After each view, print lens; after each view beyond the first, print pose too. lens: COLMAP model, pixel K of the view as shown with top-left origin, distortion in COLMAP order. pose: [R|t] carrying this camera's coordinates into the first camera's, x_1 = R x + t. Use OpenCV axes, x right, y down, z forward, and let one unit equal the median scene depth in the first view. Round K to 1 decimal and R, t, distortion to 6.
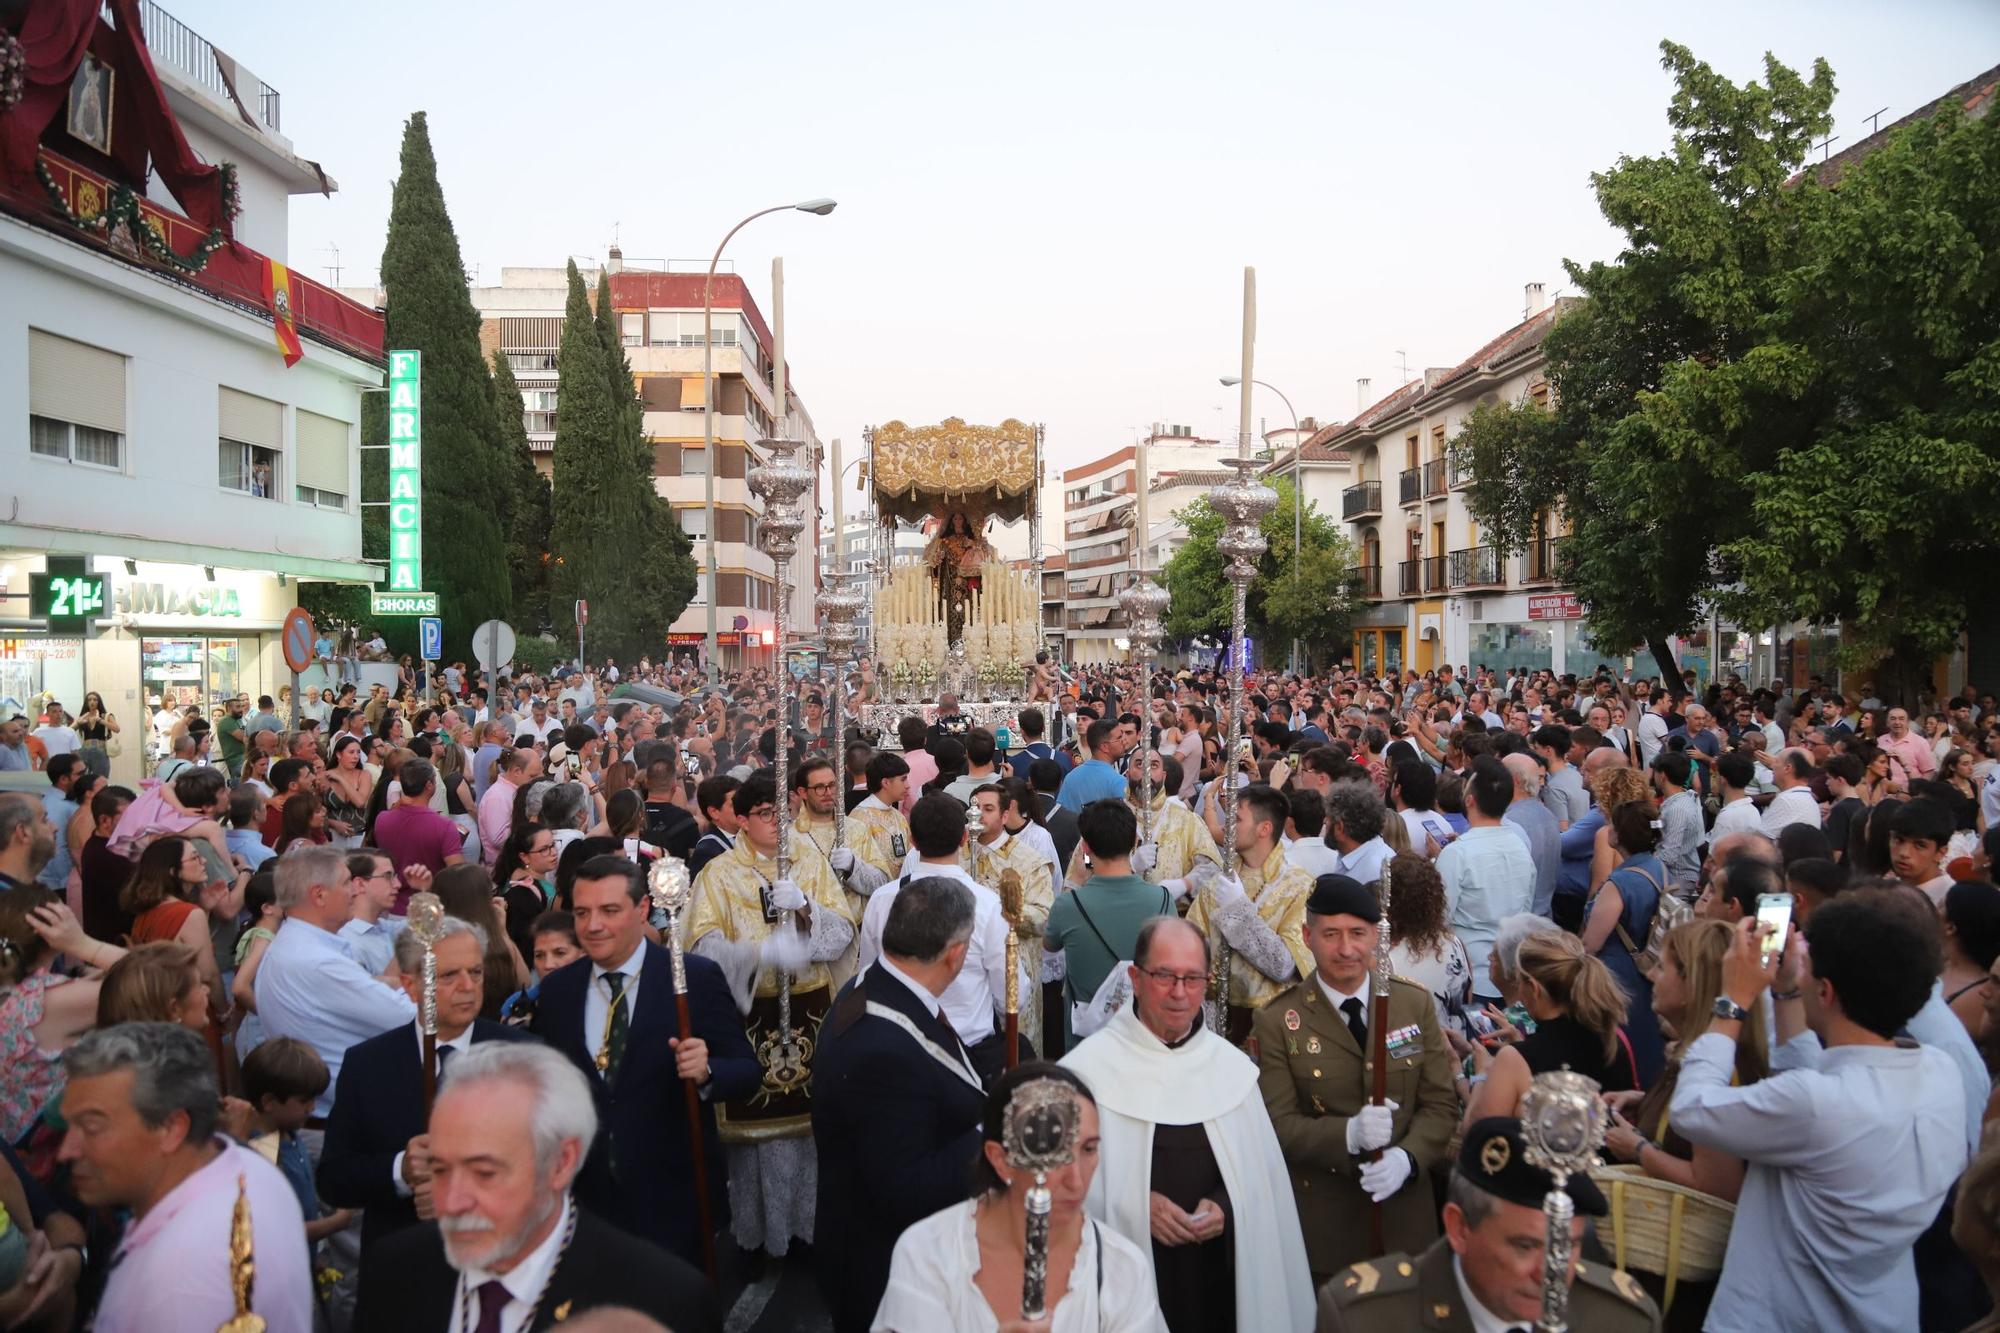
lens RADIAL K [[1431.2, 0, 1000.0], [0, 1431.2, 666.5], [0, 0, 1]] dist [-0.075703, 0.003091]
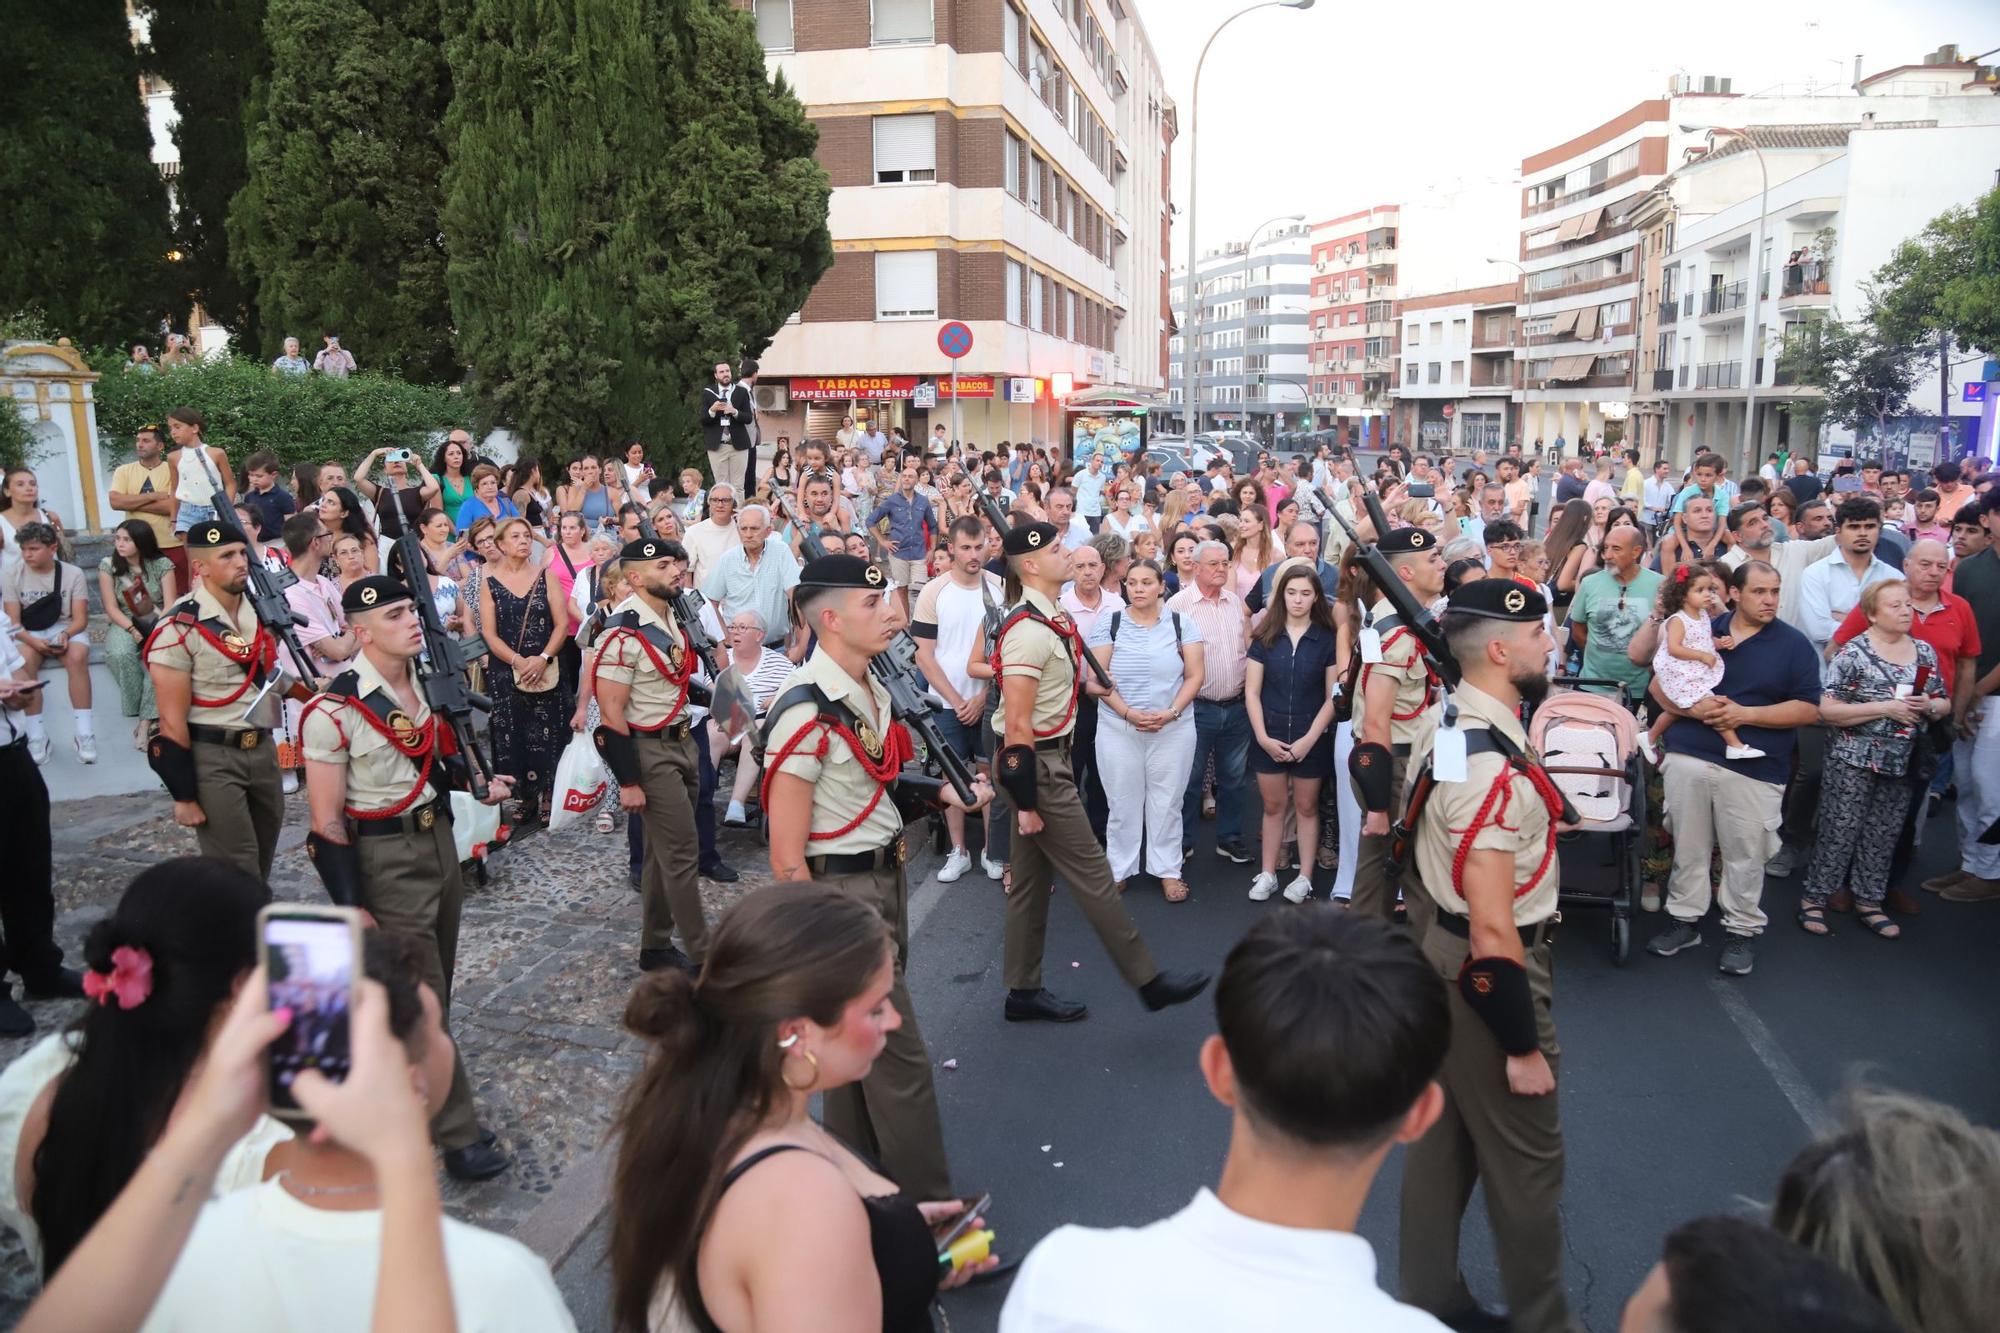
lens RADIAL K [[1431.2, 0, 1000.0], [0, 1431.2, 666.5], [0, 0, 1]] dist [-0.075703, 0.003091]
pose [[0.969988, 0.038032, -0.240161, -0.030223], [0.000669, 0.987271, 0.159044, -0.001816], [0.243153, -0.154432, 0.957616, 0.265066]]
